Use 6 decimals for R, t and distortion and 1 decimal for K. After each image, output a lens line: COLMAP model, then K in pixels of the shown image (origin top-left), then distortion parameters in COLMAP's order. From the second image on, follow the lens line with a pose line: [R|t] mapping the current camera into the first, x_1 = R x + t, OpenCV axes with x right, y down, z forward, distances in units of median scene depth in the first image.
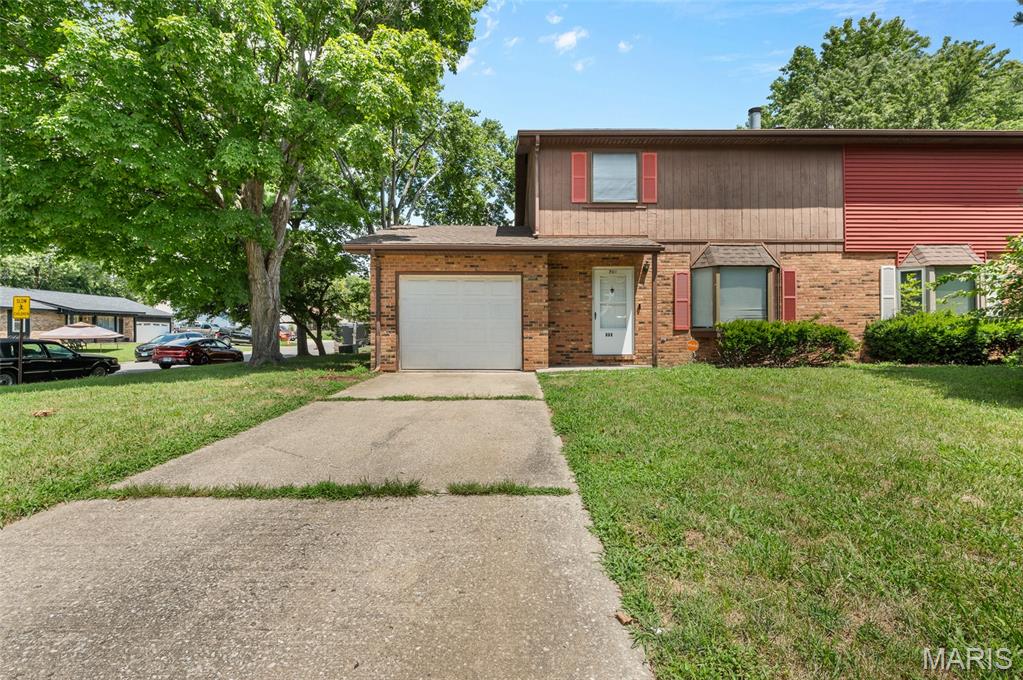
lens RADIAL K [[448.7, 0, 510.9], [0, 448.7, 334.5], [0, 0, 1]] dist [-0.008641, -0.000823]
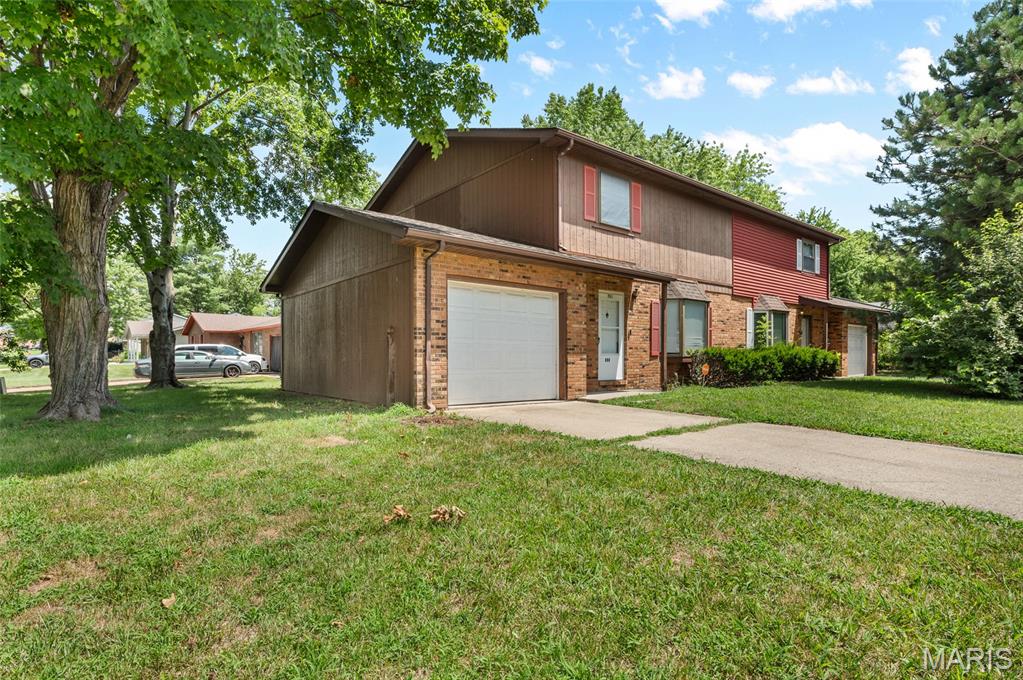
lens RADIAL K [[518.6, 0, 517.0], [0, 518.6, 362.8], [0, 0, 1]] dist [-0.004514, -0.000780]
pose [[0.779417, -0.002171, 0.626502, -0.653646], [-0.000479, 0.999992, 0.004062, 0.002342], [-0.626506, -0.003466, 0.779409, 0.240330]]
